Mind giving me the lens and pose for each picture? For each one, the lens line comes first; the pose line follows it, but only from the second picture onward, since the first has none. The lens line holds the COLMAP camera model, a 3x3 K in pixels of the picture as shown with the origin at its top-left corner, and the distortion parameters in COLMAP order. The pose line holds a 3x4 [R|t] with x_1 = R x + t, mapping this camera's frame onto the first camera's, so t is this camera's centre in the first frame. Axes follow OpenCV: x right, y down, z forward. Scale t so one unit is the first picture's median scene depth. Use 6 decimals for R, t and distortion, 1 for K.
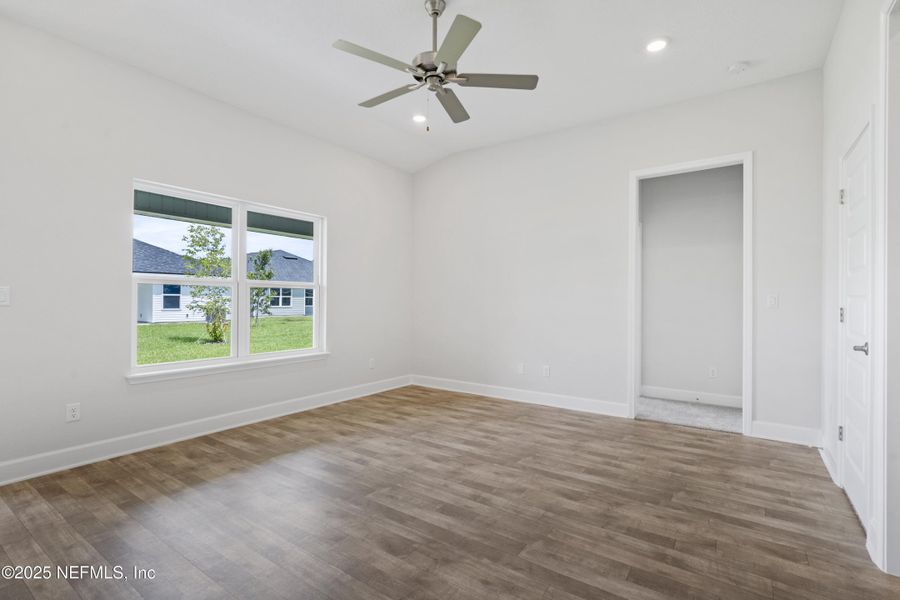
lens RADIAL K [[419.3, 0, 452.5], [0, 419.3, 300.4], [0, 0, 1]] dist [0.005461, 0.000416]
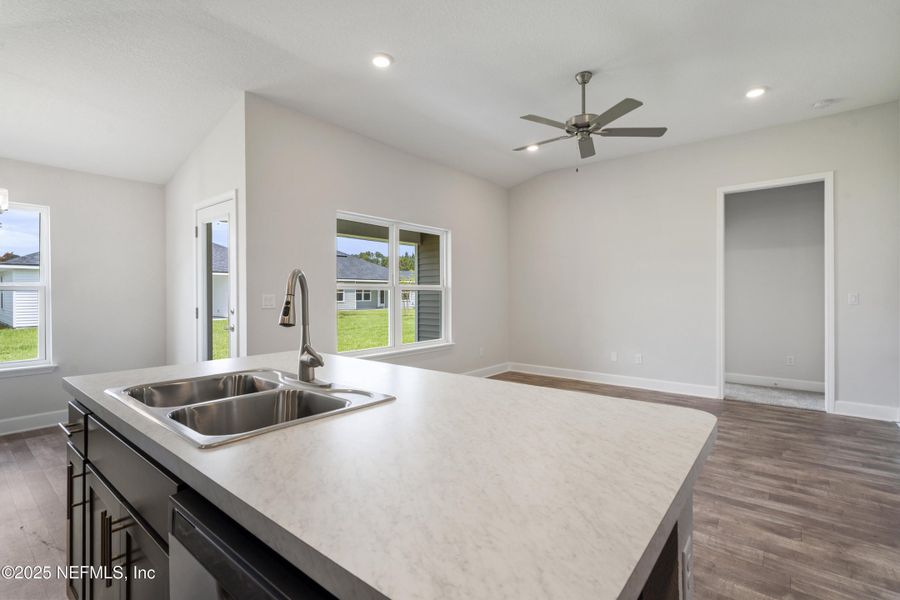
lens RADIAL K [[411.1, 0, 452.5], [0, 411.1, 295.0], [0, 0, 1]] dist [0.001346, 0.000053]
pose [[0.996993, -0.008708, -0.077005, -0.258139], [0.008906, 0.999958, 0.002226, -0.020425], [0.076982, -0.002905, 0.997028, -0.224359]]
